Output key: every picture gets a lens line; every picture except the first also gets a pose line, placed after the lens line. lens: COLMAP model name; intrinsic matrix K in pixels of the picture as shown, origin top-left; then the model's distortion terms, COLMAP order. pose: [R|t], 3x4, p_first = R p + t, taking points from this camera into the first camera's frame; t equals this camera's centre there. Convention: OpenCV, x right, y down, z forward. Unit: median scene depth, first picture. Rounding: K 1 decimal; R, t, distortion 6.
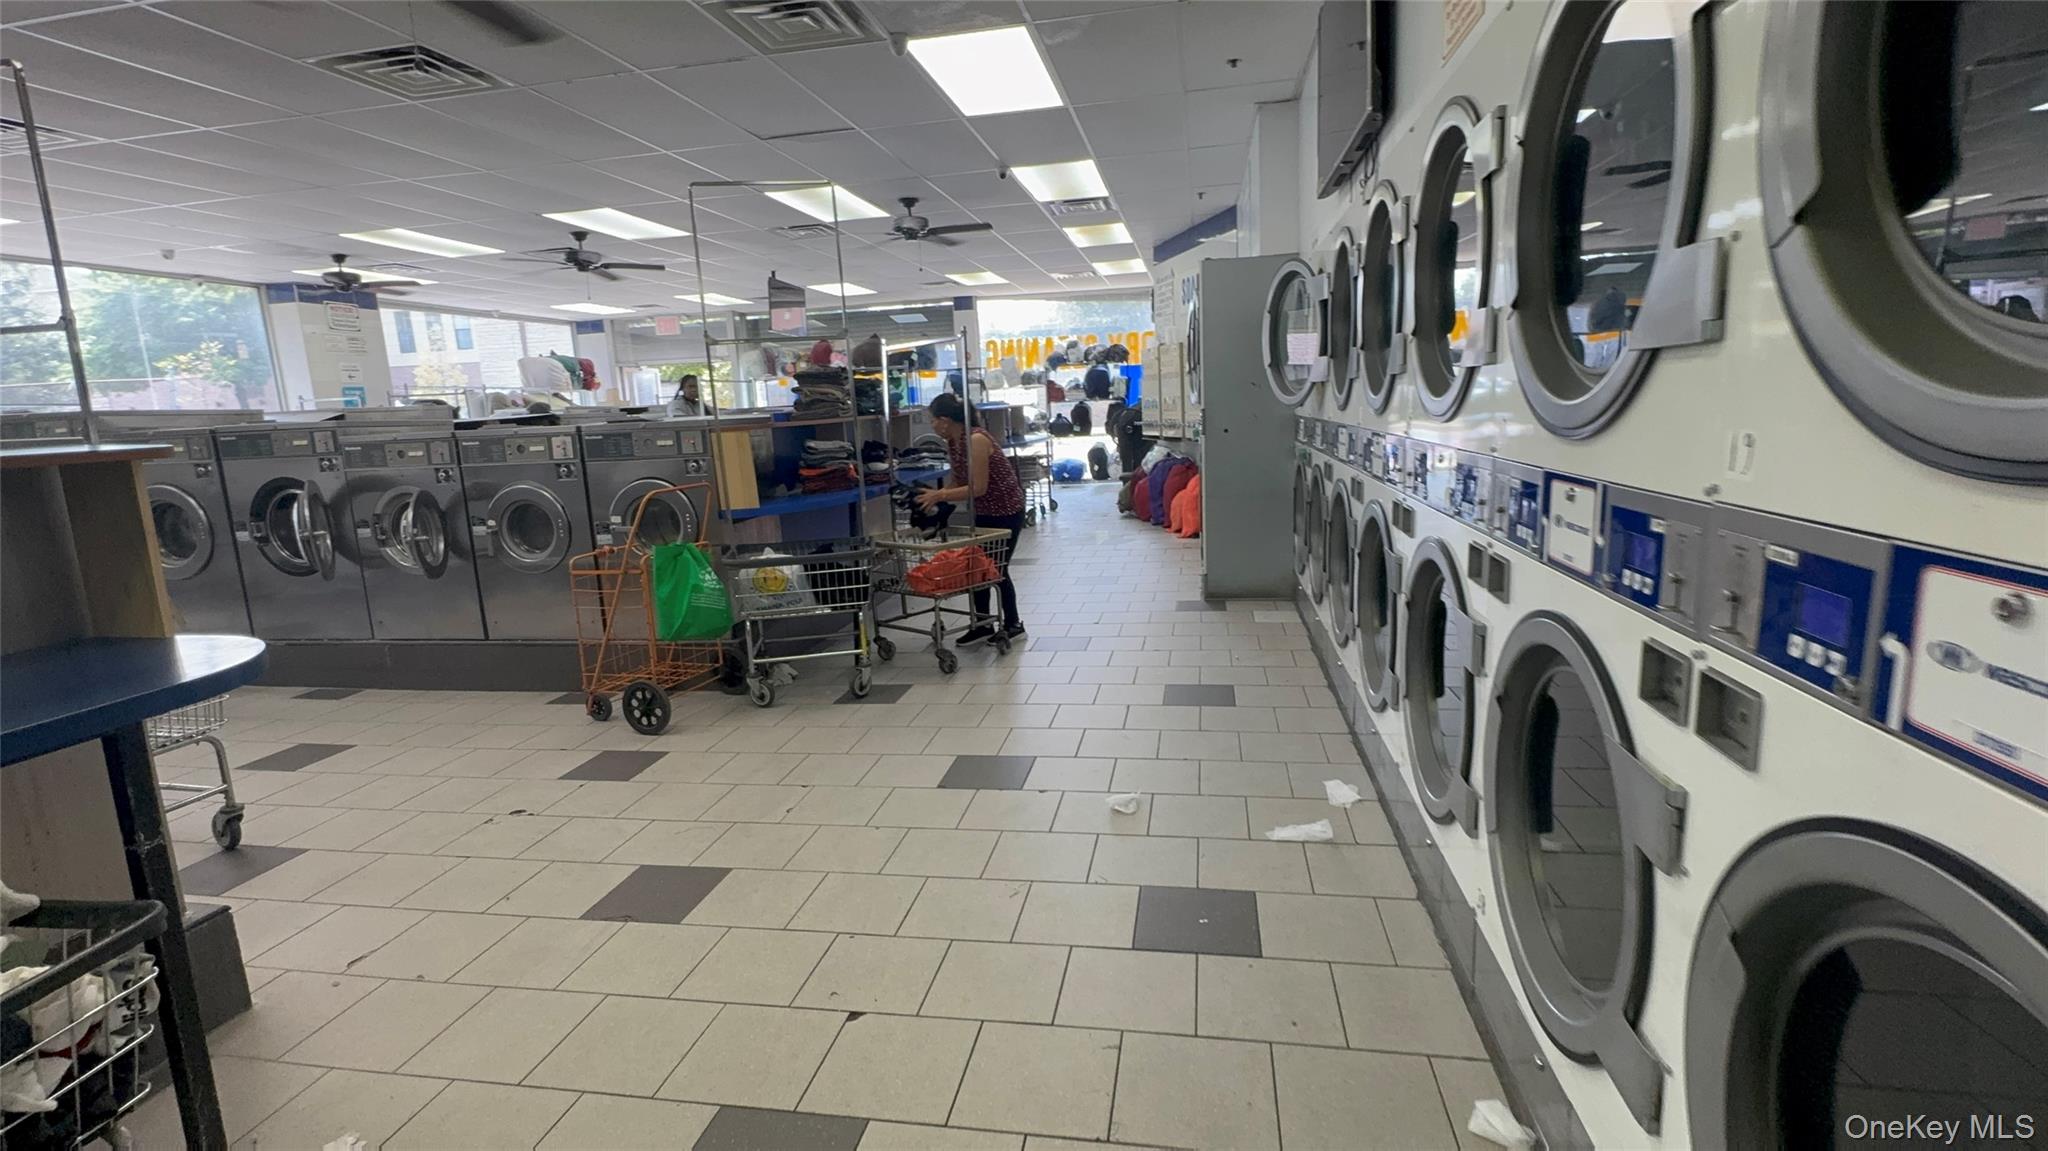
lens RADIAL K [[932.5, 0, 1028.8], [0, 932.5, 576.4], [0, 0, 1]] dist [-0.003623, 0.000853]
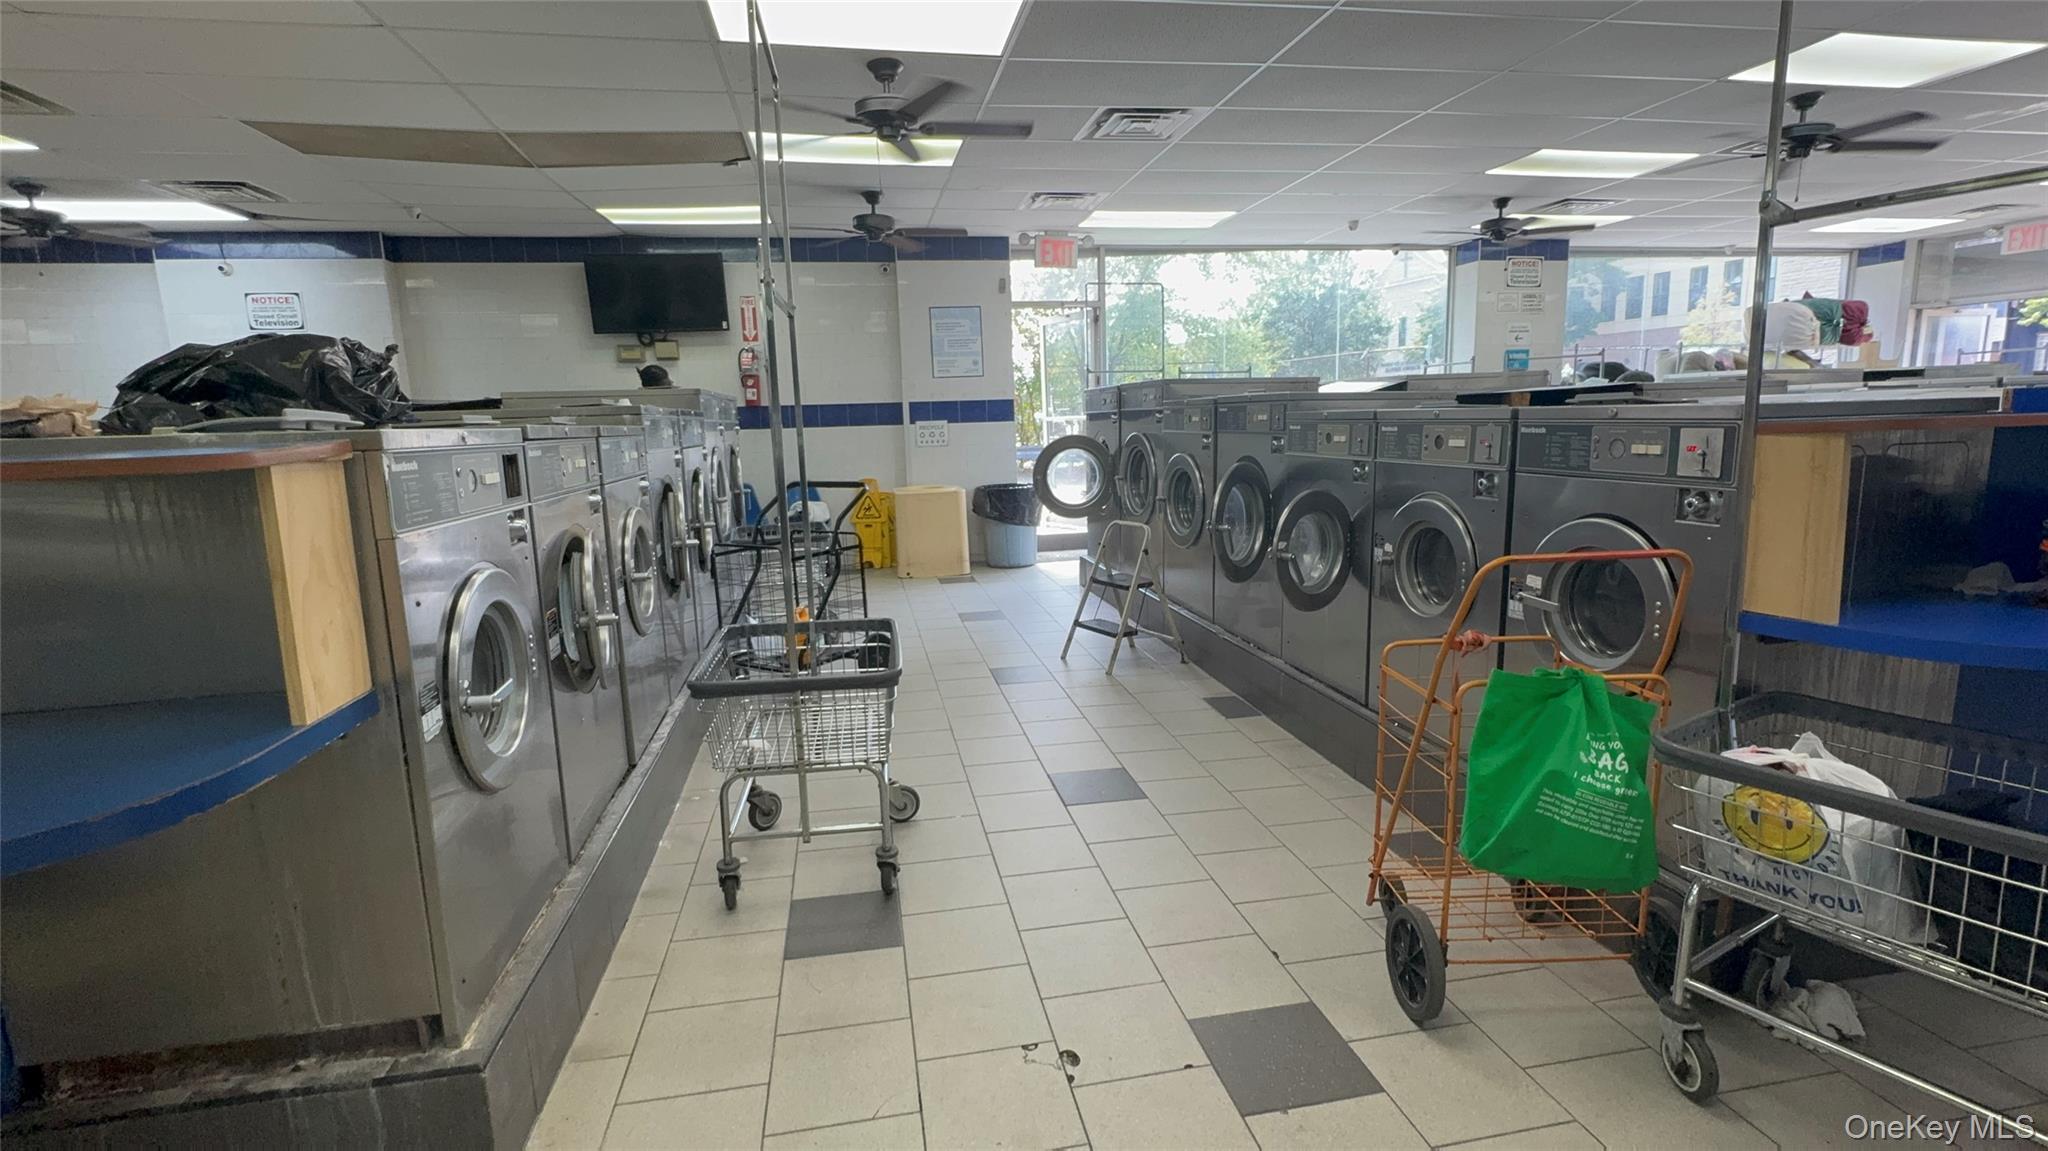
lens RADIAL K [[932.5, 0, 1033.2], [0, 932.5, 571.9], [0, 0, 1]] dist [-0.003623, 0.000853]
pose [[0.357967, 0.190811, -0.914030, -0.023387], [-0.159520, 0.977004, 0.141483, -0.046525], [0.920007, 0.095159, 0.380173, 0.249089]]
